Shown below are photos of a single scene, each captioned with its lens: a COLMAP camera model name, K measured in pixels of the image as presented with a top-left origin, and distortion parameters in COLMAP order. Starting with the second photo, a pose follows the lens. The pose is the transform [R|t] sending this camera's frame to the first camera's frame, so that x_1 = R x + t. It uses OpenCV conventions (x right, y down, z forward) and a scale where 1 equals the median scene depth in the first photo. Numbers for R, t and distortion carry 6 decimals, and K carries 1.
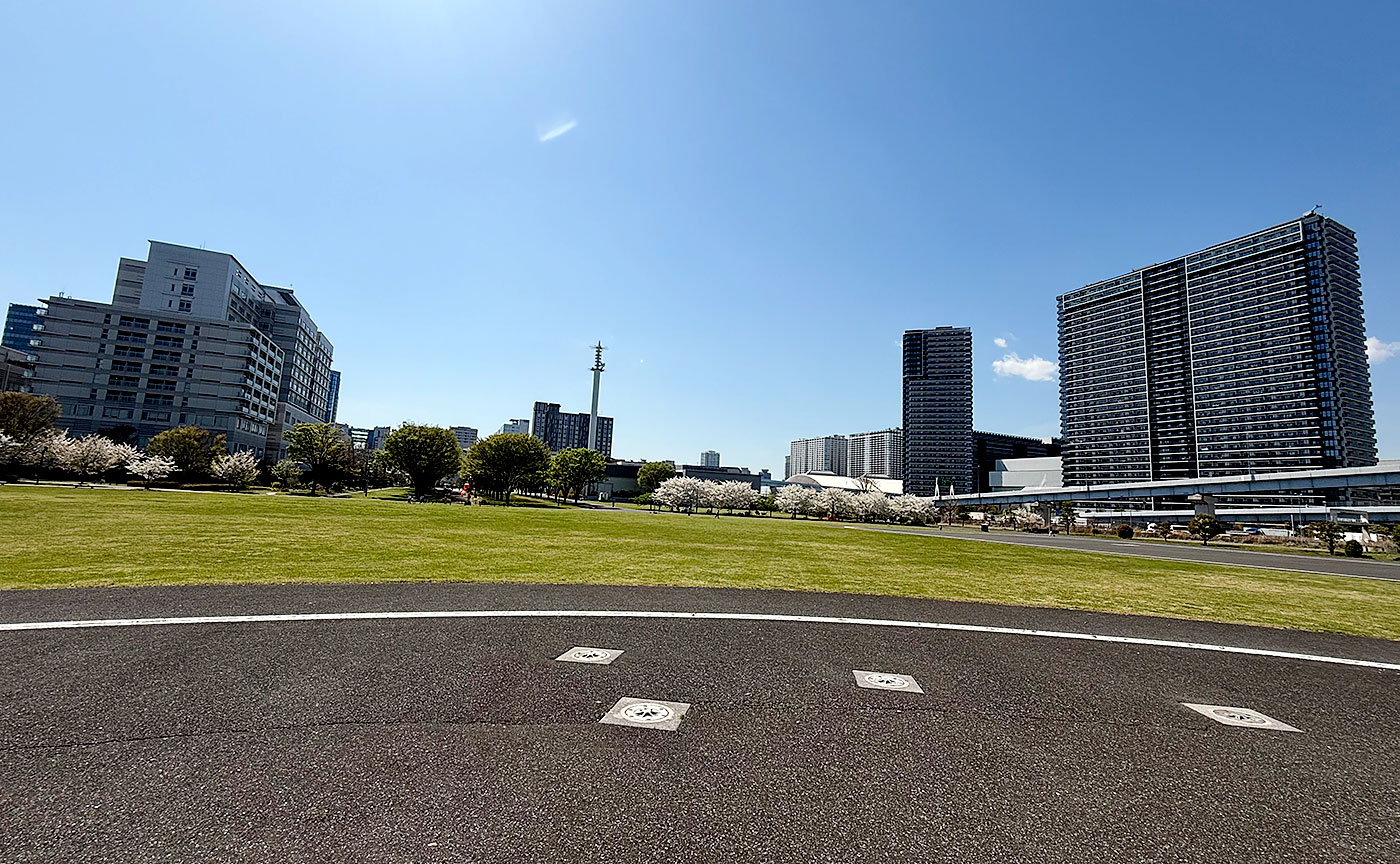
lens RADIAL K [[557.7, 0, 698.5], [0, 557.7, 430.4], [0, 0, 1]] dist [-0.001338, 0.000007]
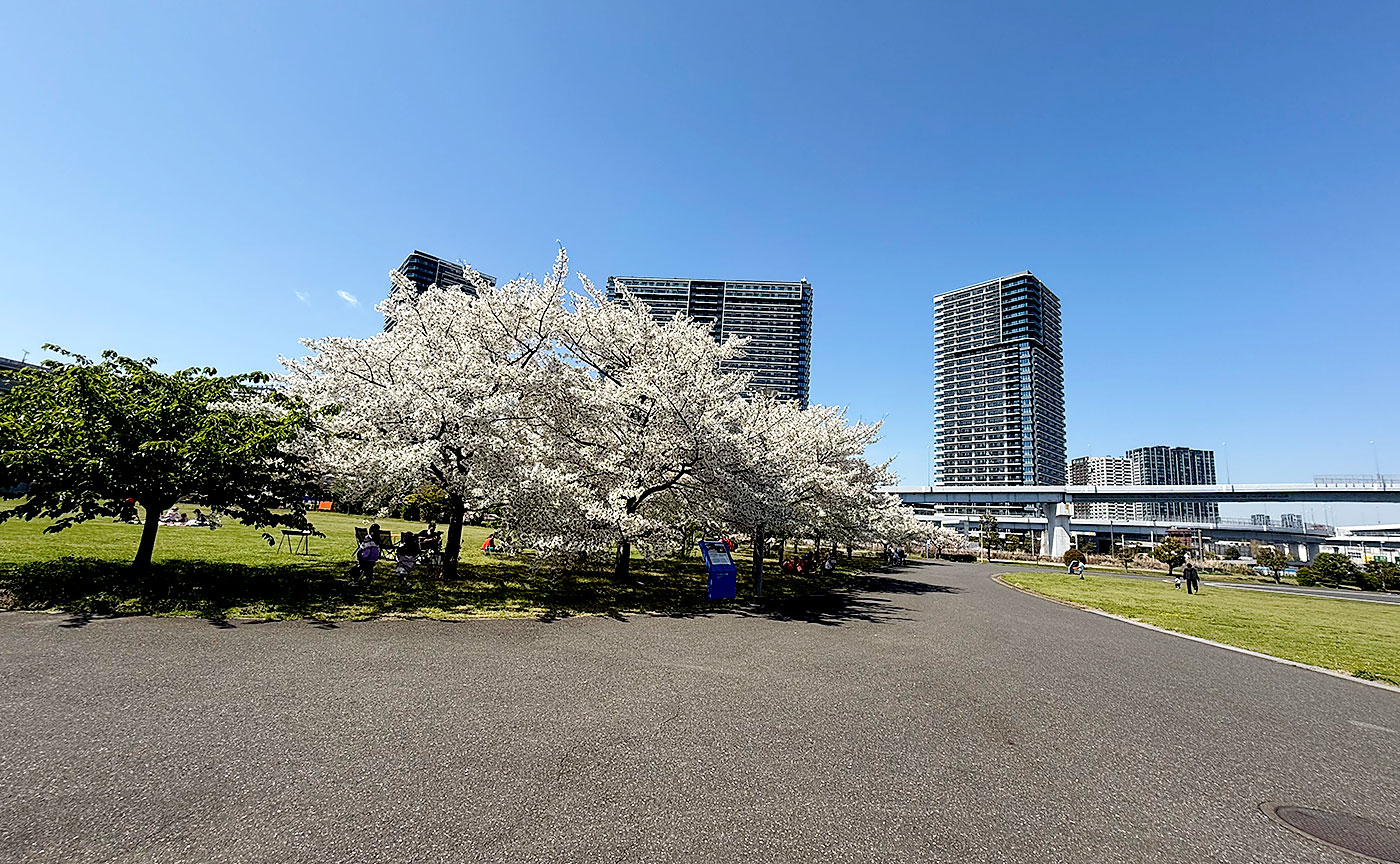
lens RADIAL K [[557.7, 0, 706.2], [0, 557.7, 431.2], [0, 0, 1]] dist [-0.001338, 0.000007]
pose [[0.475491, 0.132567, 0.869675, -0.112478], [-0.154311, 0.985822, -0.065903, 0.105601], [-0.866081, -0.102864, 0.489206, 0.824619]]
